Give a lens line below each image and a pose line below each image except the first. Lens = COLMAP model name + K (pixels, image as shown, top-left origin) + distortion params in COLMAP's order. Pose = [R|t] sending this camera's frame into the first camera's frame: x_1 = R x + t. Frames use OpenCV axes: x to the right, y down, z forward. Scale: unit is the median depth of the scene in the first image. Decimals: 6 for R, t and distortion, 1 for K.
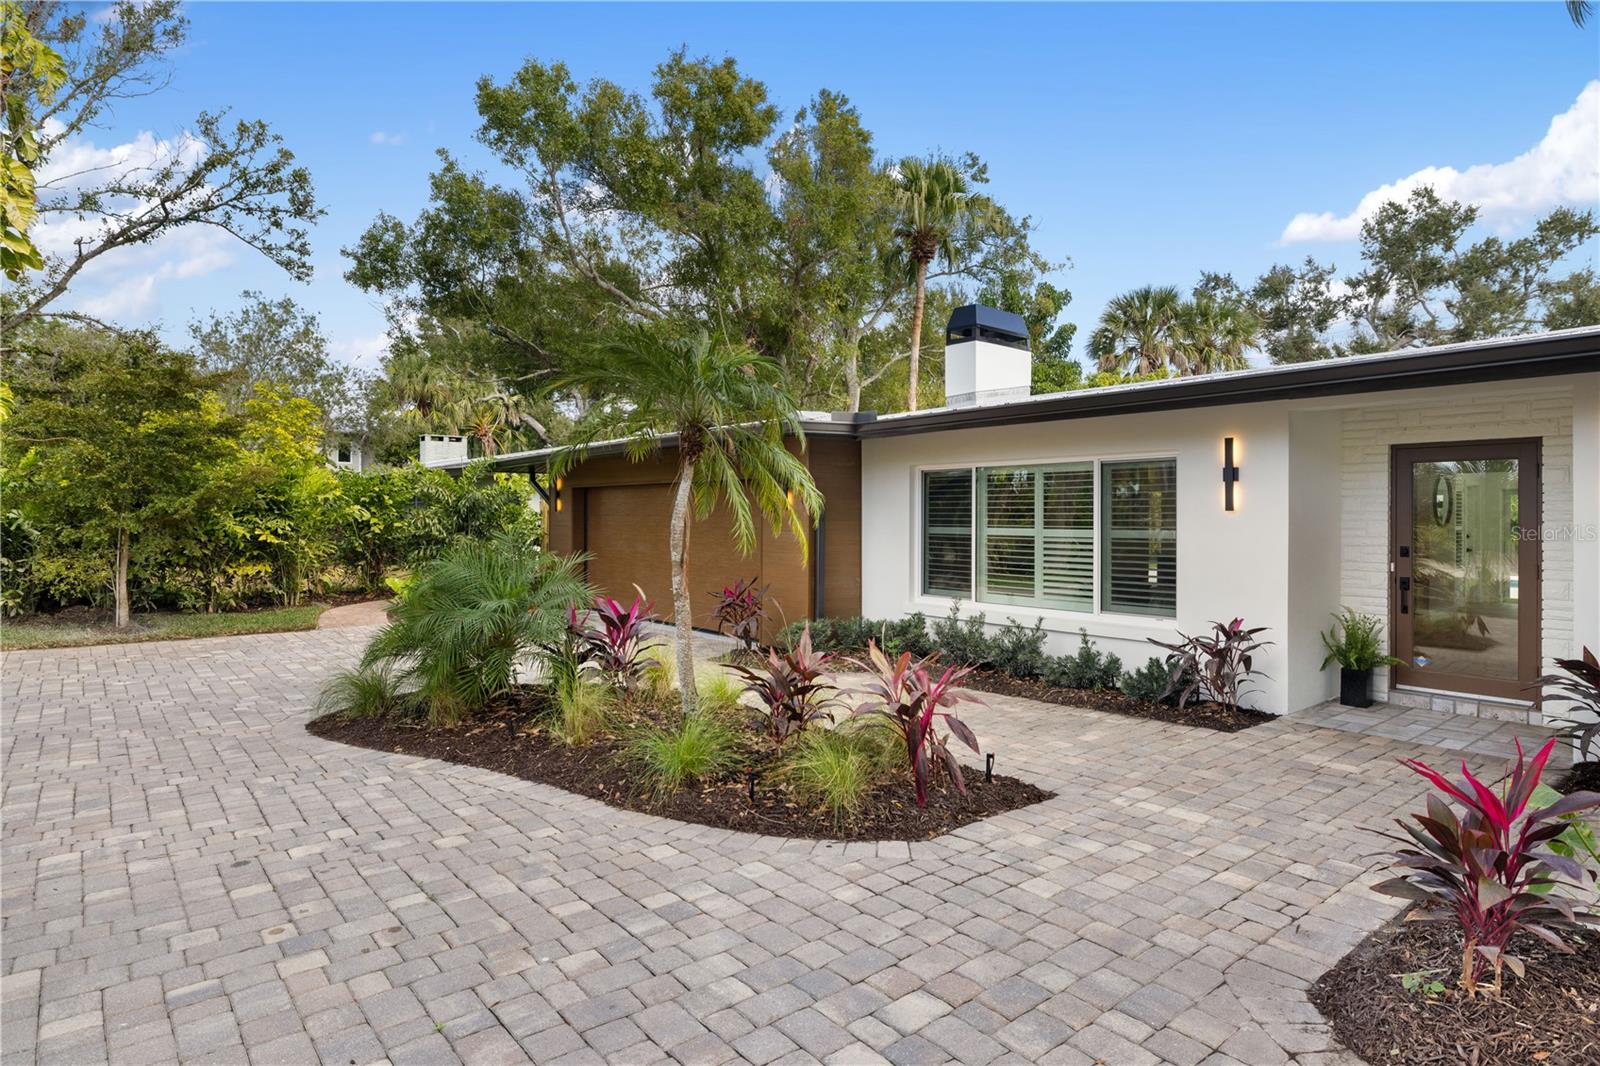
lens RADIAL K [[889.0, 0, 797.7], [0, 889.0, 527.7], [0, 0, 1]] dist [0.004953, 0.000538]
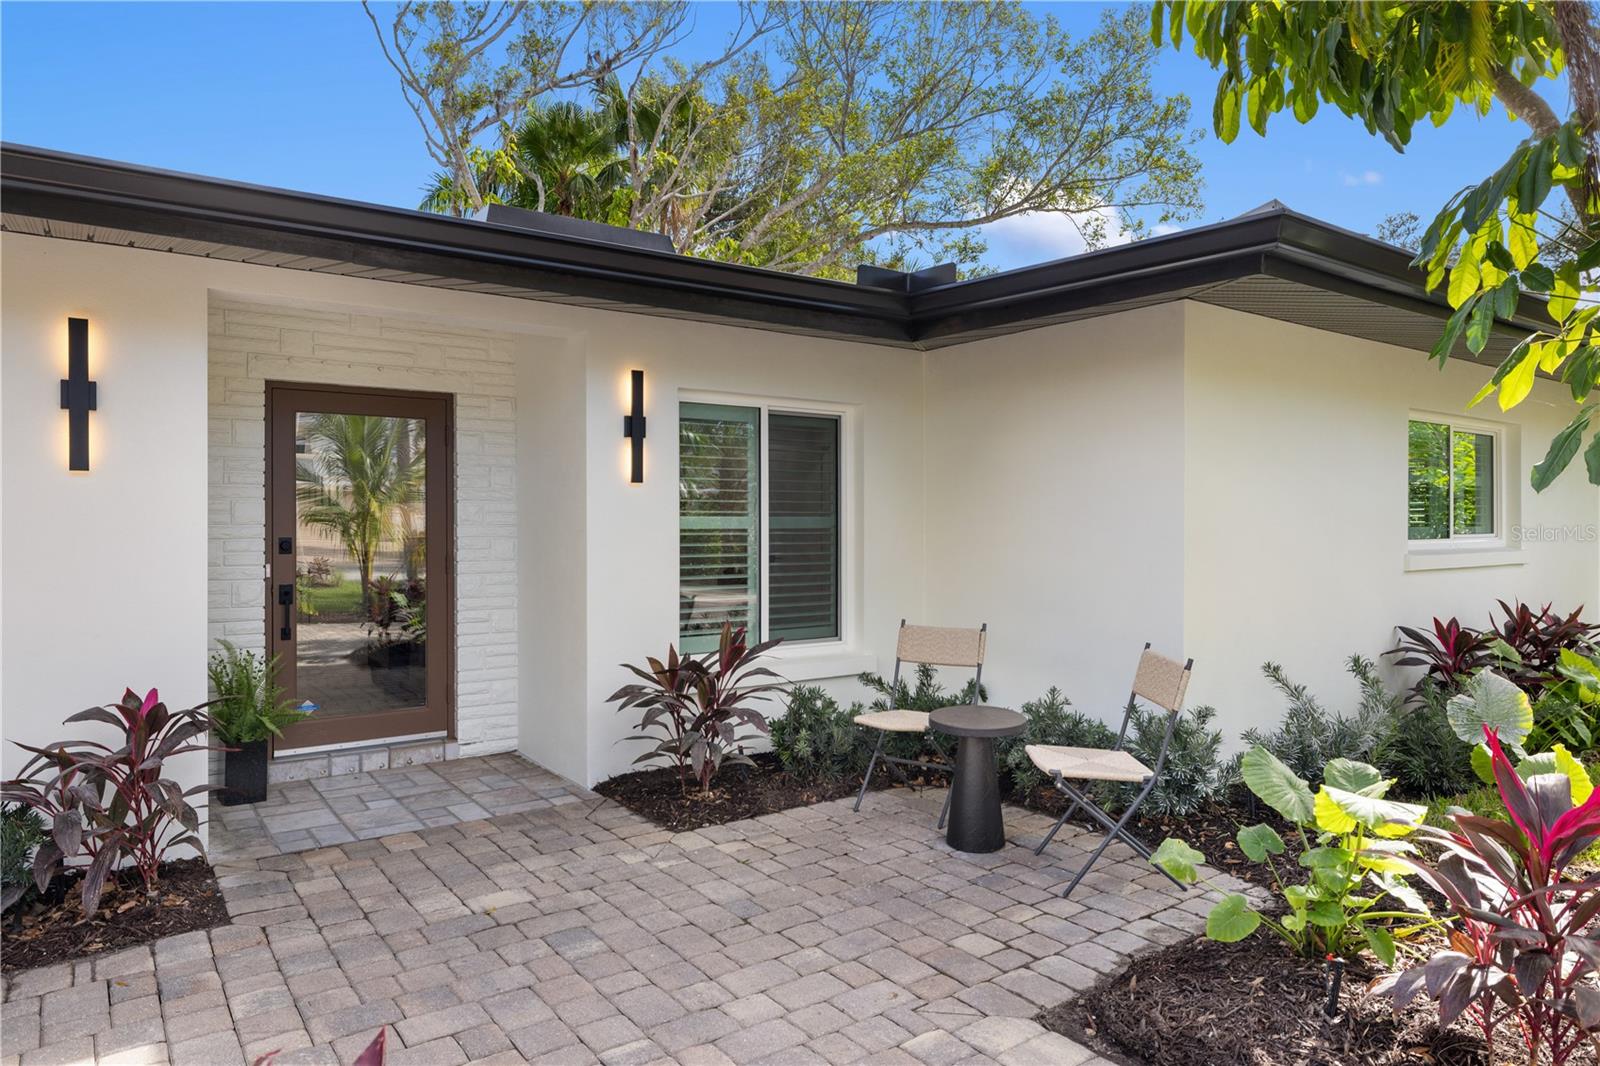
lens RADIAL K [[1021.9, 0, 804.0], [0, 1021.9, 530.2], [0, 0, 1]] dist [0.000926, -0.002360]
pose [[0.030409, -0.016463, 0.999402, -0.050673], [0.002234, 0.999863, 0.016403, 0.003389], [-0.999535, 0.001734, 0.030442, 0.529503]]
